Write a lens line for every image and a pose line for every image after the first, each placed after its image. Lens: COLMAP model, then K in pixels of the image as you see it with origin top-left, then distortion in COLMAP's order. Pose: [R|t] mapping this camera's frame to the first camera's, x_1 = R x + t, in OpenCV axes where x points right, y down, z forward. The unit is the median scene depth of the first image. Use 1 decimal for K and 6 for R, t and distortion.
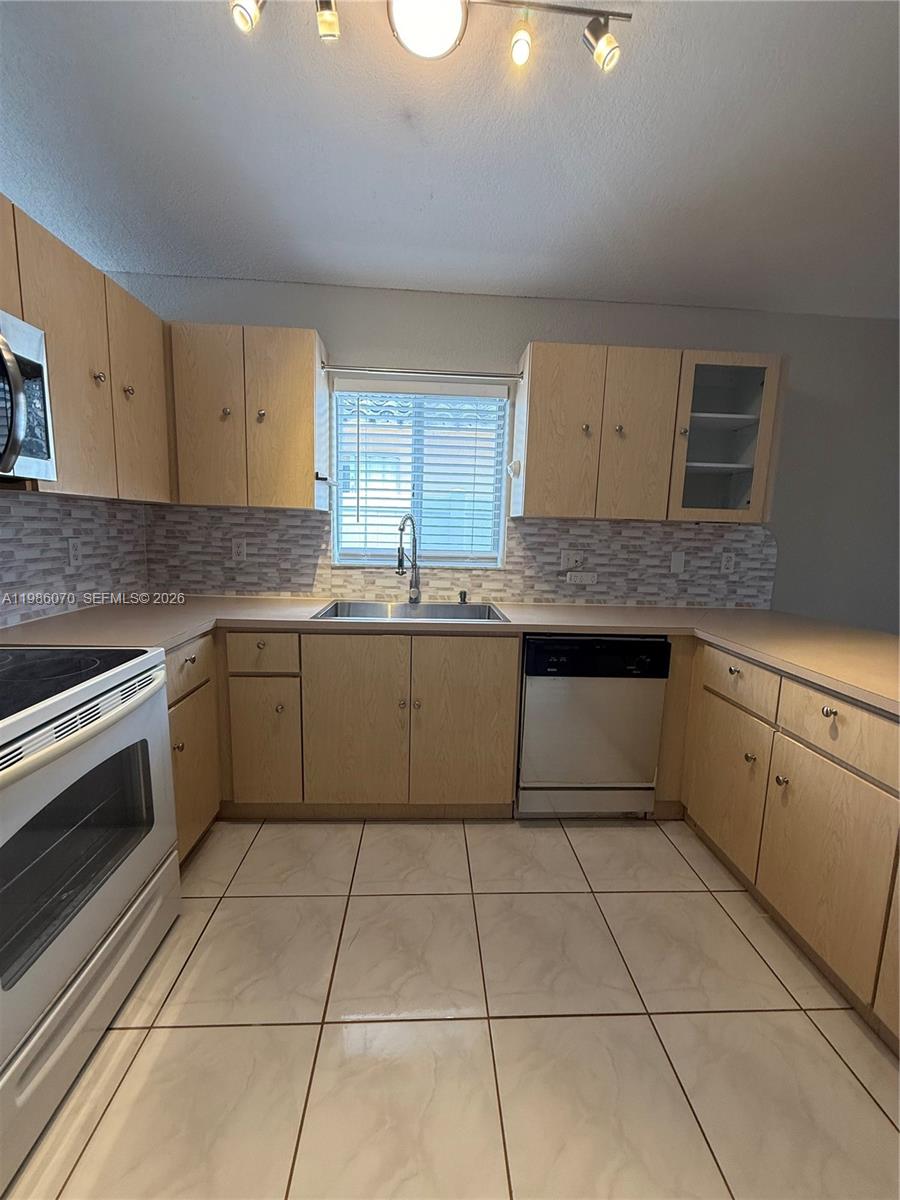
lens RADIAL K [[474.5, 0, 449.9], [0, 474.5, 598.8], [0, 0, 1]] dist [-0.007654, 0.001191]
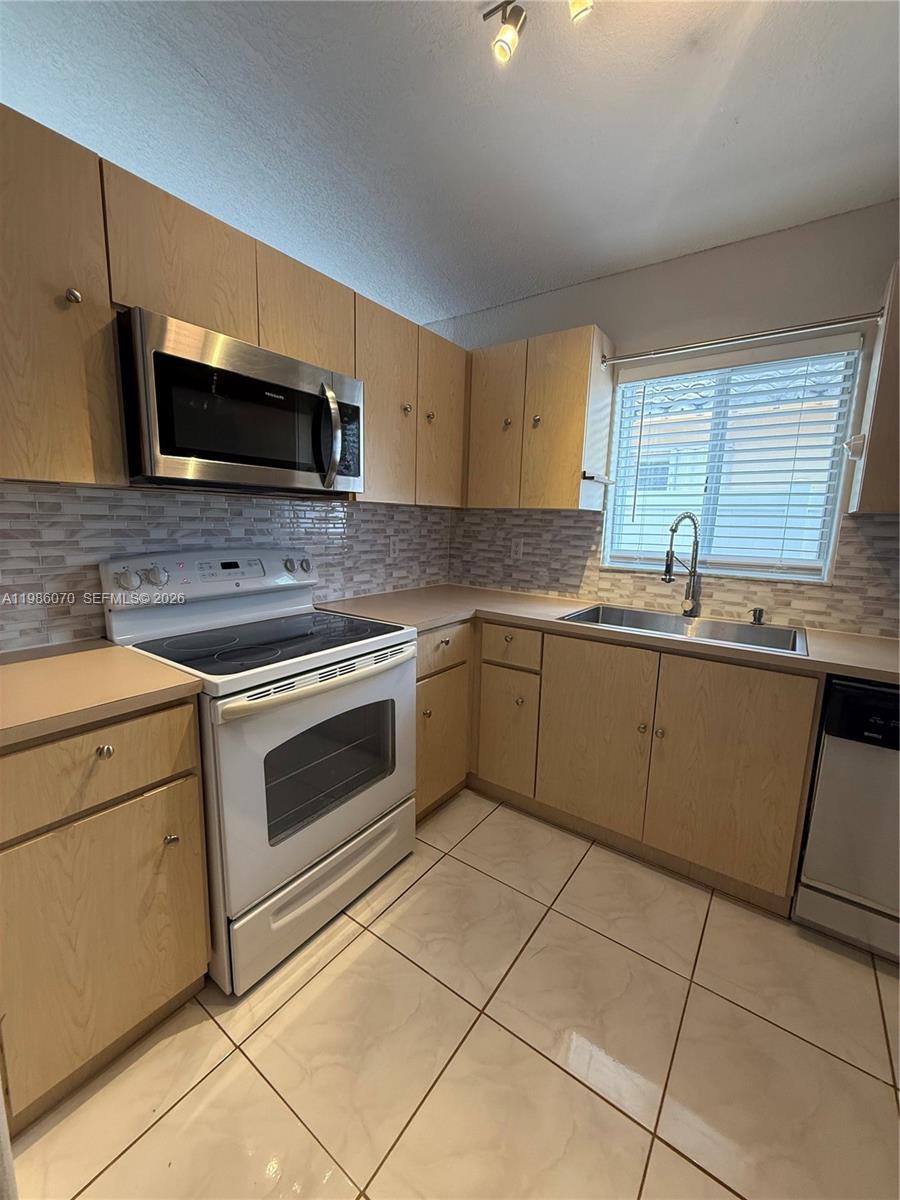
lens RADIAL K [[474.5, 0, 447.6], [0, 474.5, 598.6], [0, 0, 1]] dist [-0.007654, 0.001191]
pose [[0.777184, 0.090937, -0.622668, 0.135185], [-0.093499, 0.995207, 0.028642, -0.008078], [0.622289, 0.035959, 0.781961, 0.072749]]
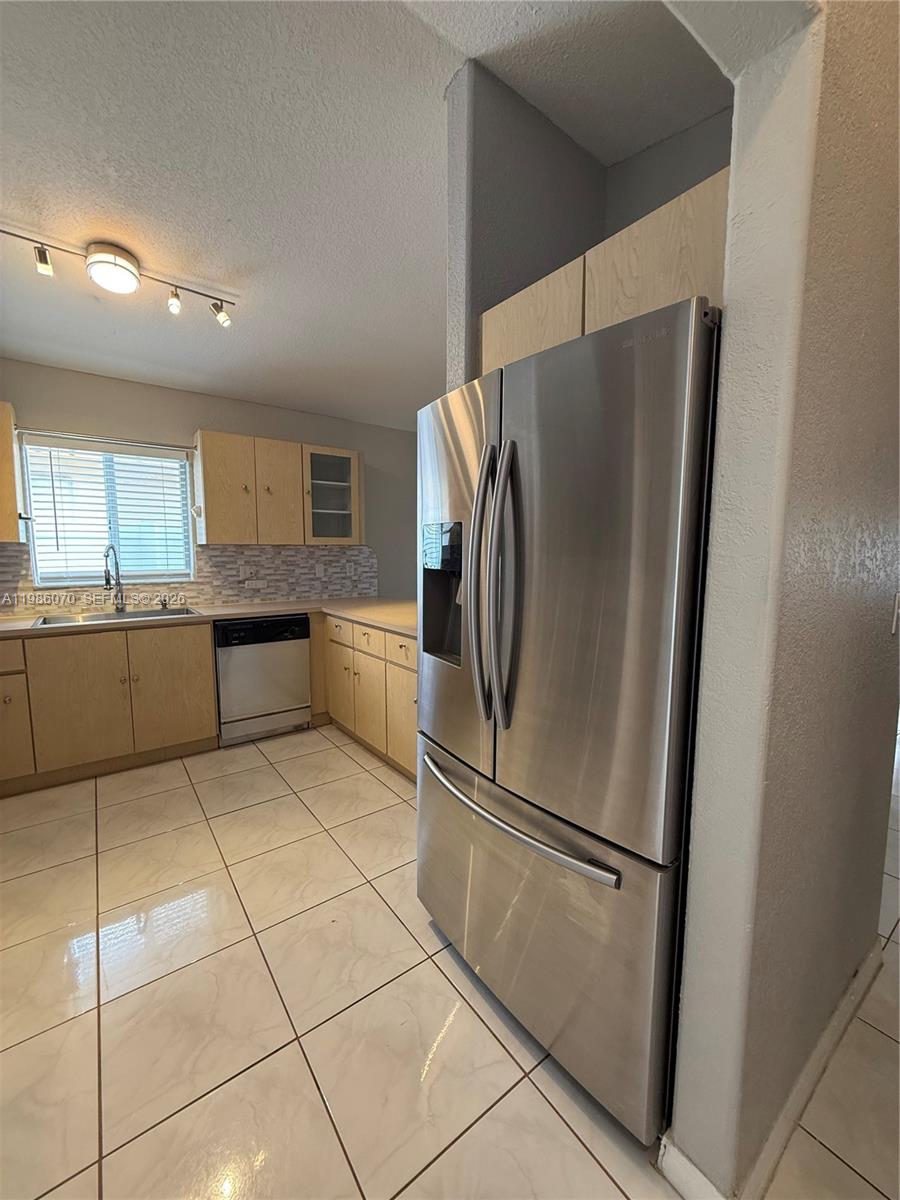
lens RADIAL K [[474.5, 0, 451.5], [0, 474.5, 598.9], [0, 0, 1]] dist [-0.007654, 0.001191]
pose [[0.828345, -0.084150, 0.553862, -0.046601], [0.101080, 0.994878, -0.000018, 0.076049], [-0.551024, 0.056000, 0.832609, -0.673755]]
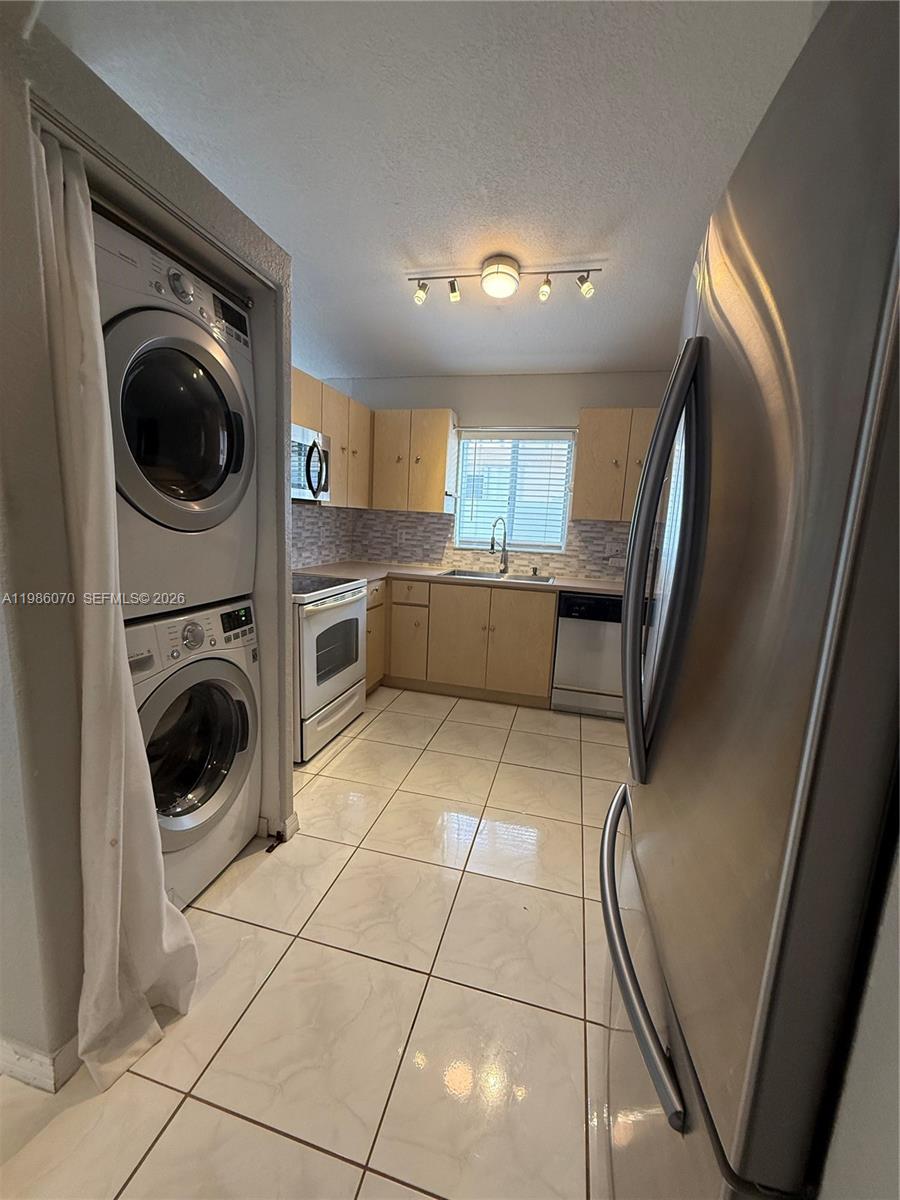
lens RADIAL K [[474.5, 0, 448.8], [0, 474.5, 598.9], [0, 0, 1]] dist [-0.007654, 0.001191]
pose [[0.952362, 0.065893, -0.297765, 0.266113], [-0.063951, 0.997820, 0.016270, 0.092697], [0.298188, 0.003547, 0.954500, -0.637537]]
